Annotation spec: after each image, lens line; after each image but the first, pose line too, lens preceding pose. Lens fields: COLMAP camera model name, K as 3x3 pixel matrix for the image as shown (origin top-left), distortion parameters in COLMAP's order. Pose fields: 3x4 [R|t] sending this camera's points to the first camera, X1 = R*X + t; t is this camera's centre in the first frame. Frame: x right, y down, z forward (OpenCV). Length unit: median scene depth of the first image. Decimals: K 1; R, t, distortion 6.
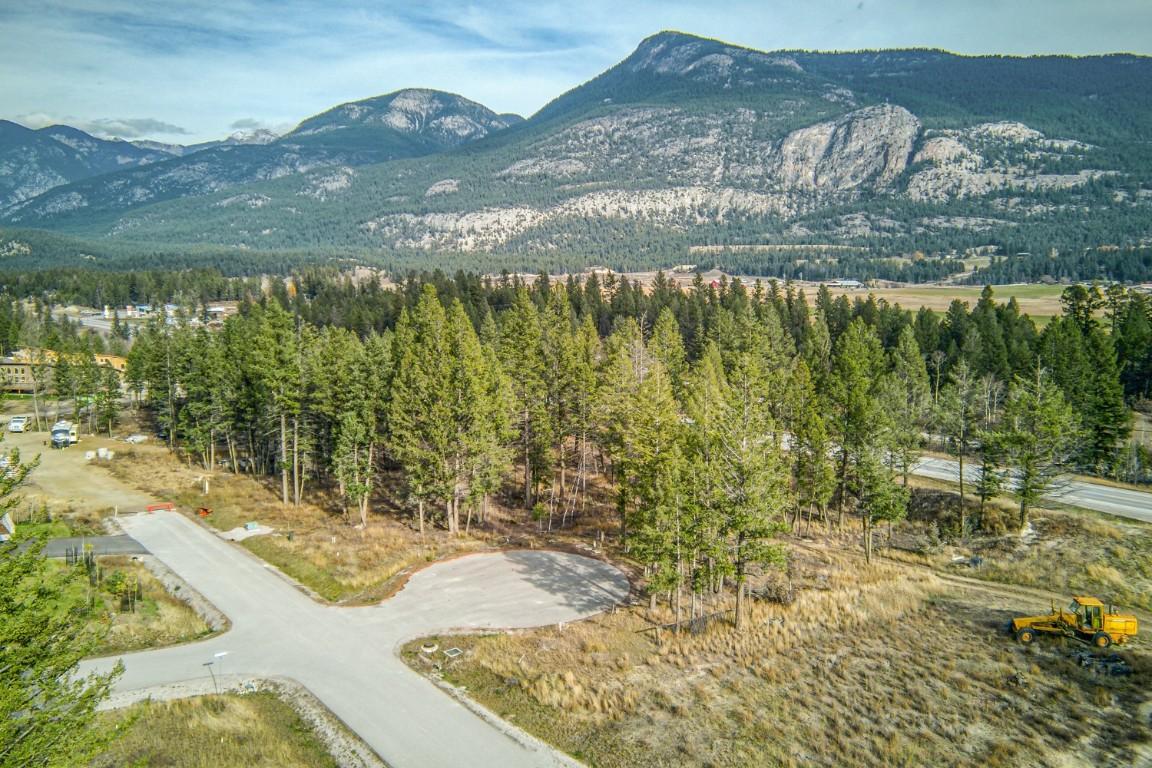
lens RADIAL K [[938.2, 0, 576.0], [0, 938.2, 384.0], [0, 0, 1]] dist [0.093658, -0.118622]
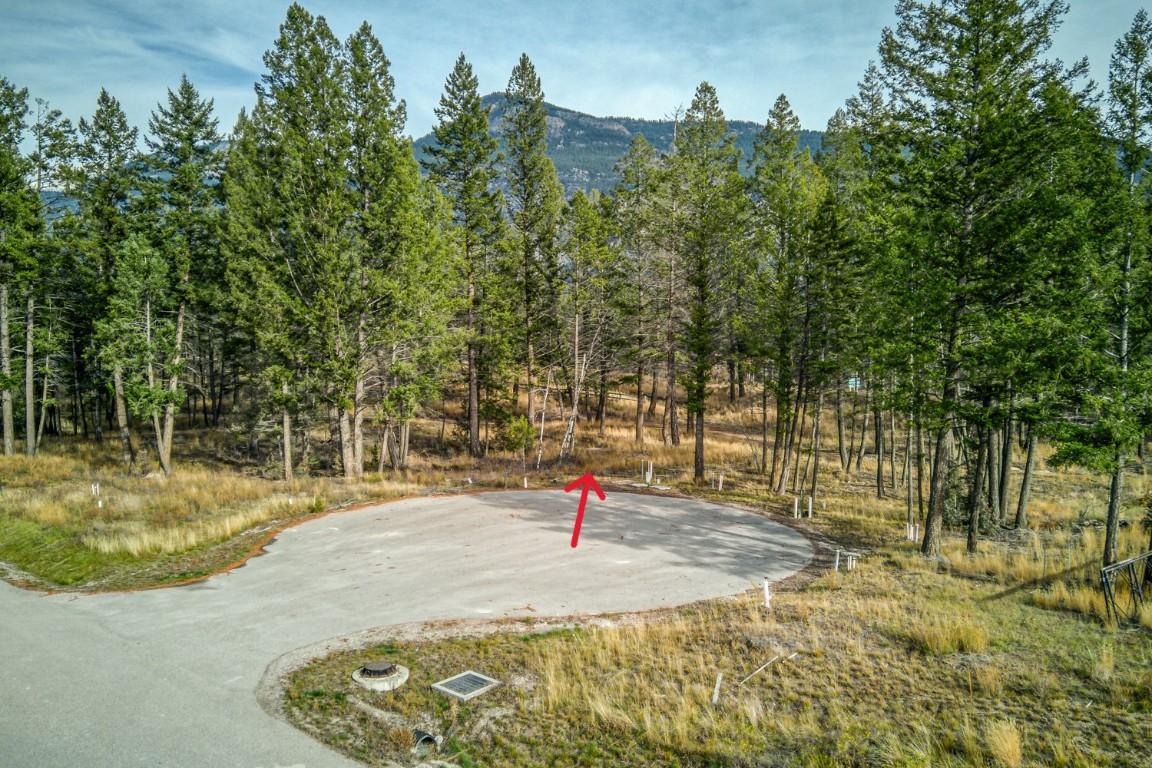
lens RADIAL K [[938.2, 0, 576.0], [0, 938.2, 384.0], [0, 0, 1]] dist [0.093658, -0.118622]
pose [[0.984144, -0.006585, 0.177249, -0.091229], [0.018500, 0.997671, -0.065654, 0.128170], [-0.176403, 0.067892, 0.981974, 0.424910]]
